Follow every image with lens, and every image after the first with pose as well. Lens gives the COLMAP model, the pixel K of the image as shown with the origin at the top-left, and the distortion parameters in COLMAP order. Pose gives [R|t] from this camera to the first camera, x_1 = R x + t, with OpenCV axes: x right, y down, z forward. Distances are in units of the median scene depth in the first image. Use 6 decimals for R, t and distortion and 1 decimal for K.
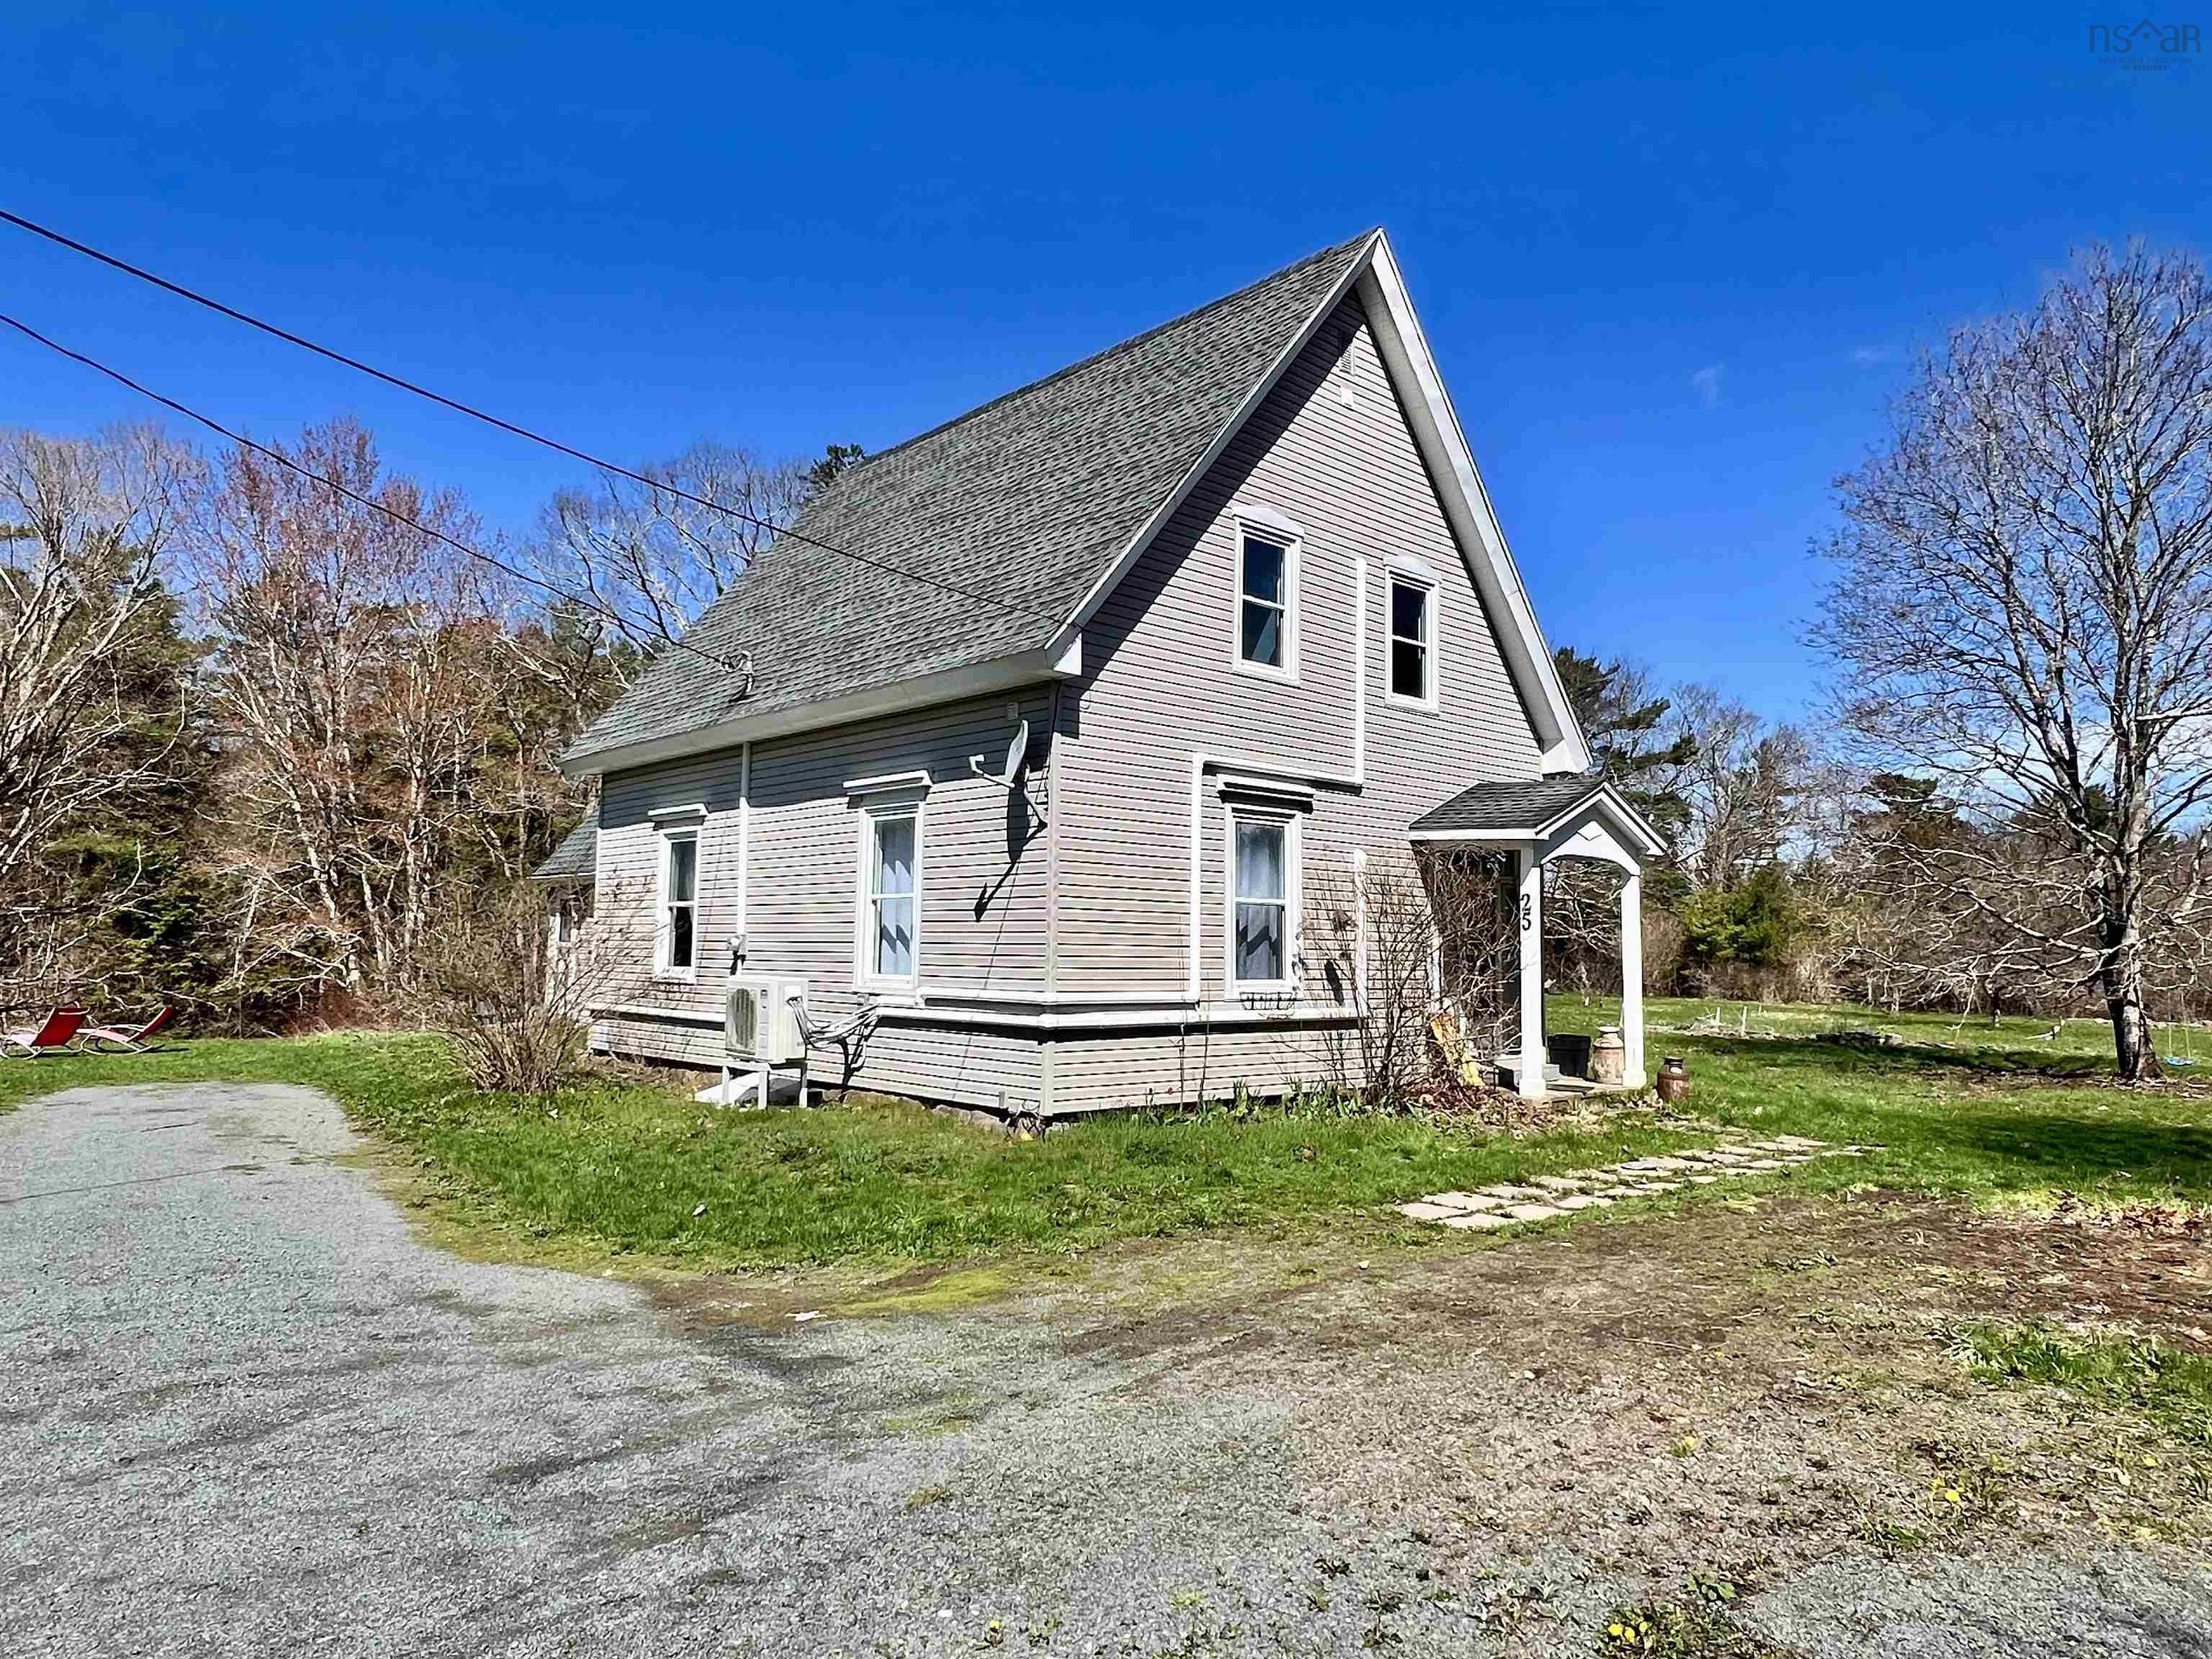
lens RADIAL K [[1415.8, 0, 1108.5], [0, 1415.8, 826.3], [0, 0, 1]] dist [0.010651, 0.001585]
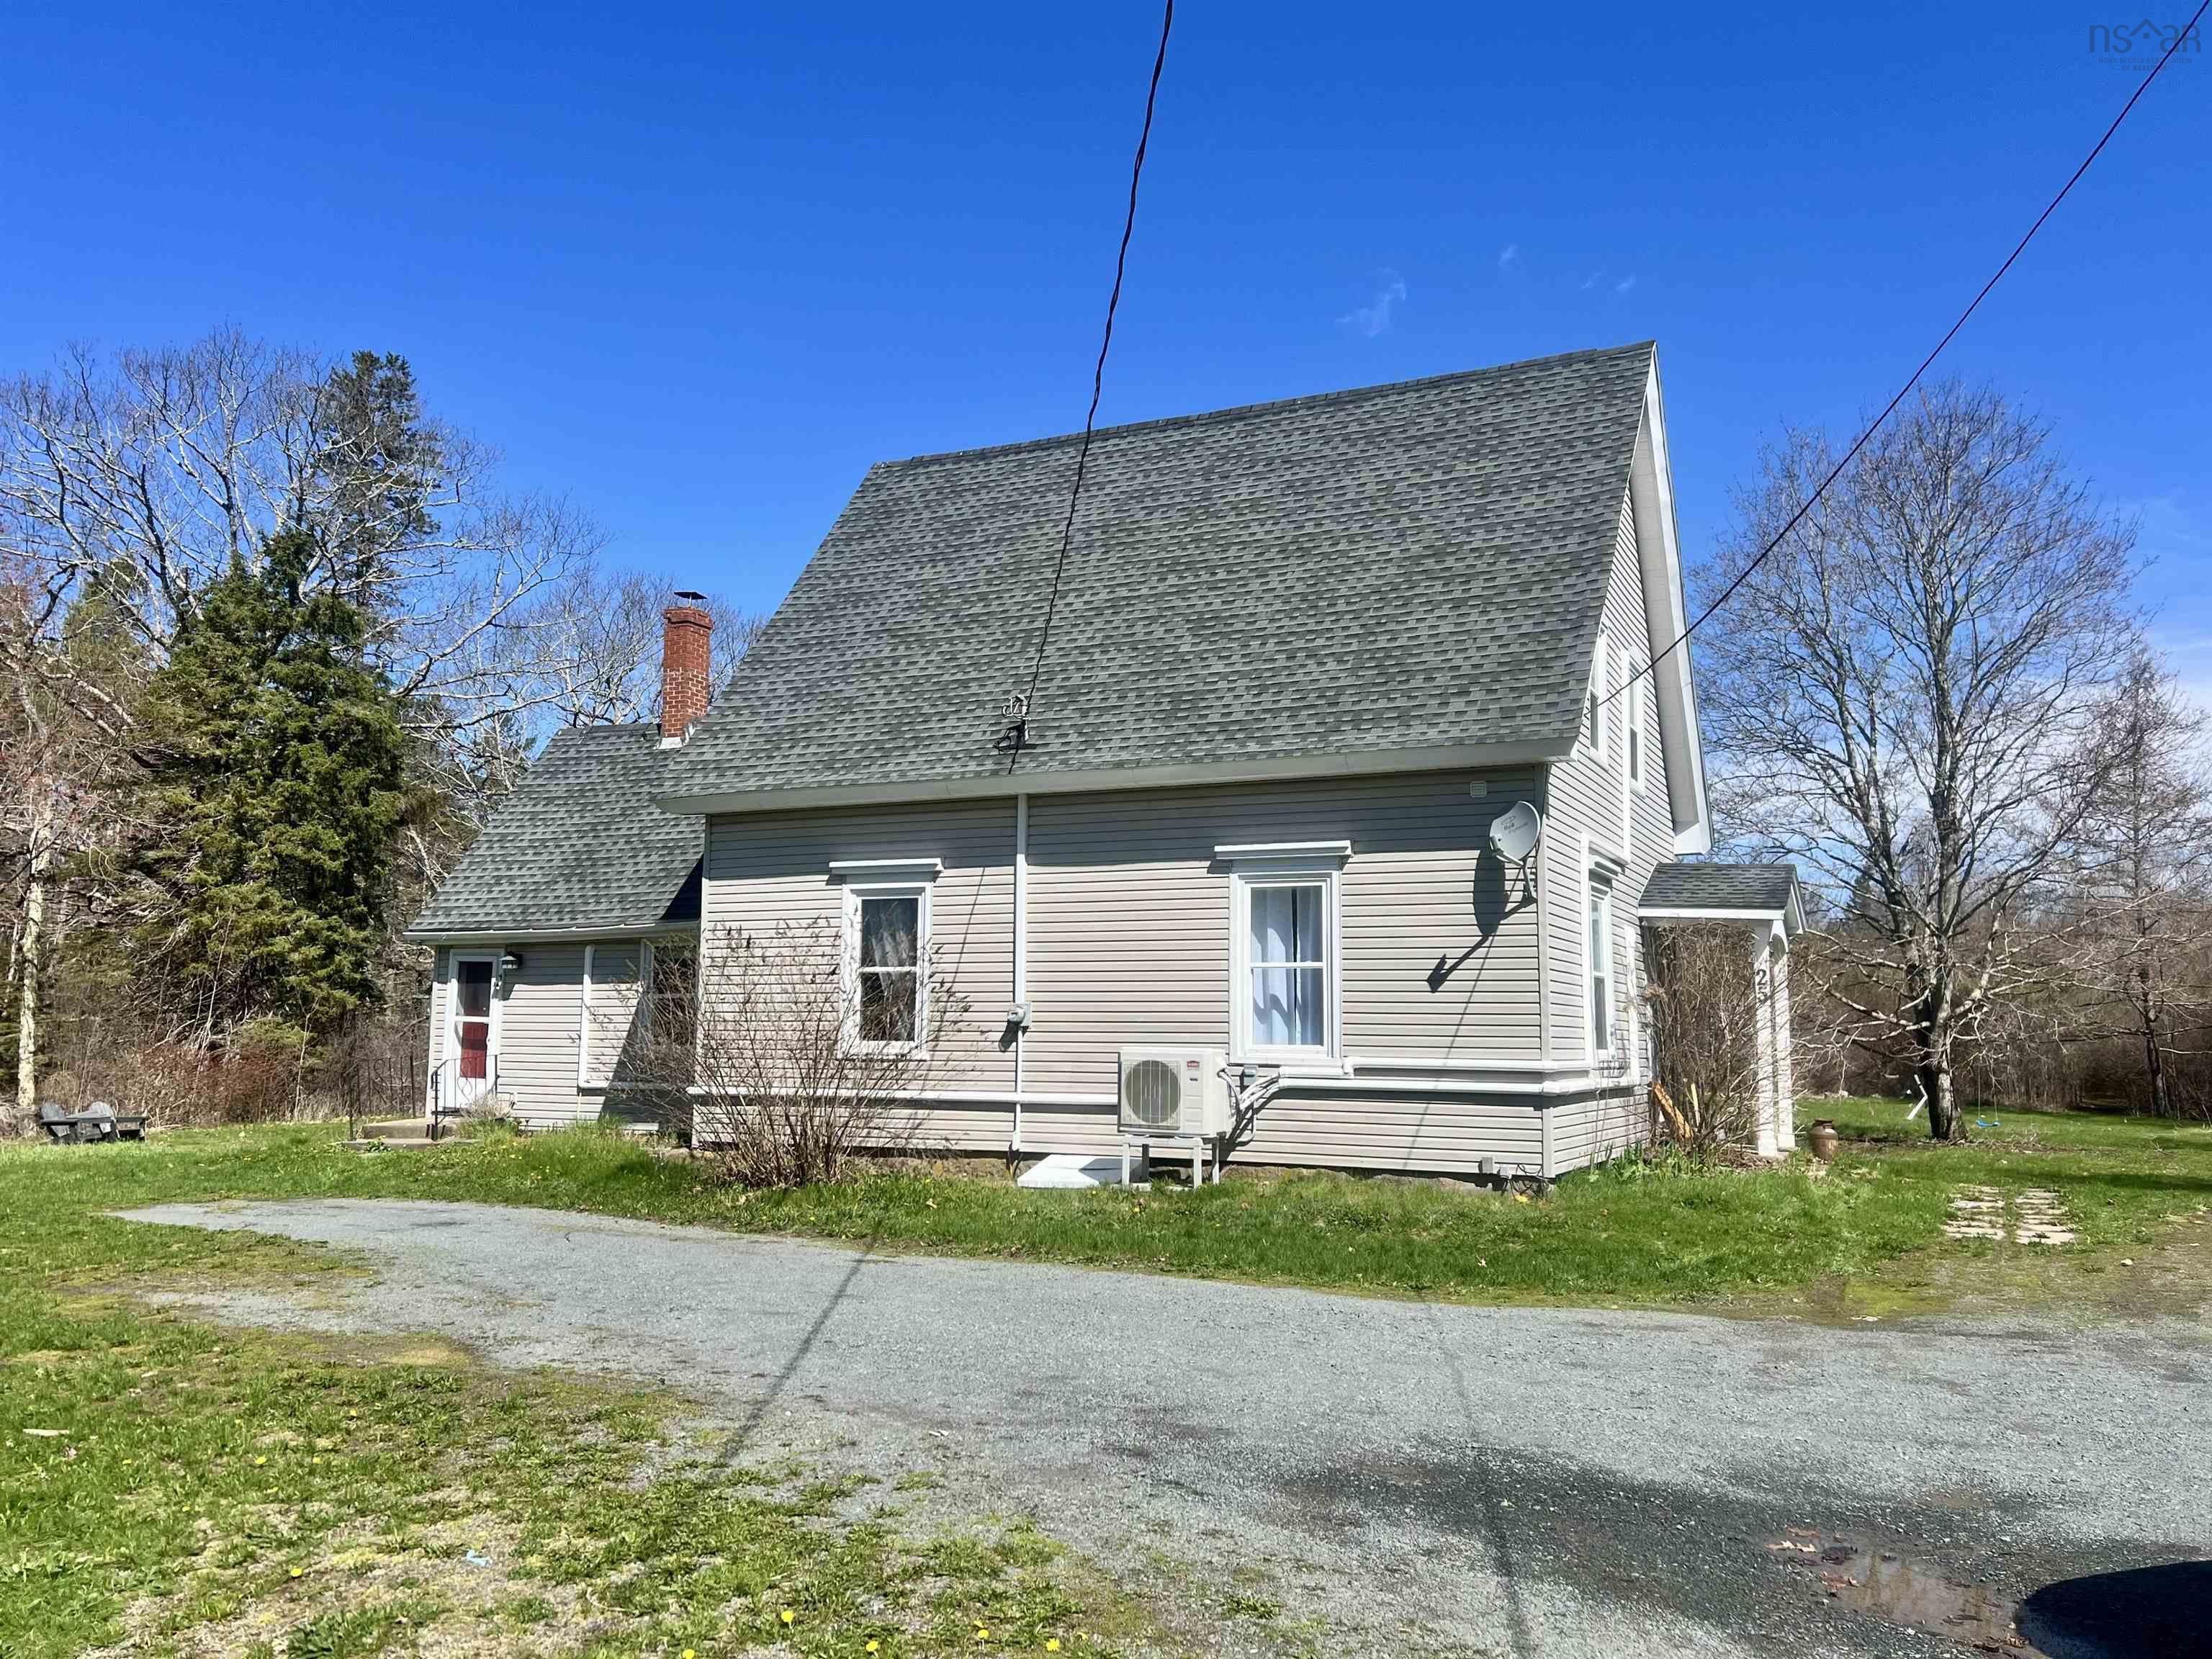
lens RADIAL K [[1728.9, 0, 1104.4], [0, 1728.9, 831.3], [0, 0, 1]] dist [0.006799, -0.000606]
pose [[0.942872, 0.036824, 0.331114, -0.679239], [-0.028662, 0.999154, -0.029501, -0.004496], [-0.331920, 0.018325, 0.943130, -0.091617]]
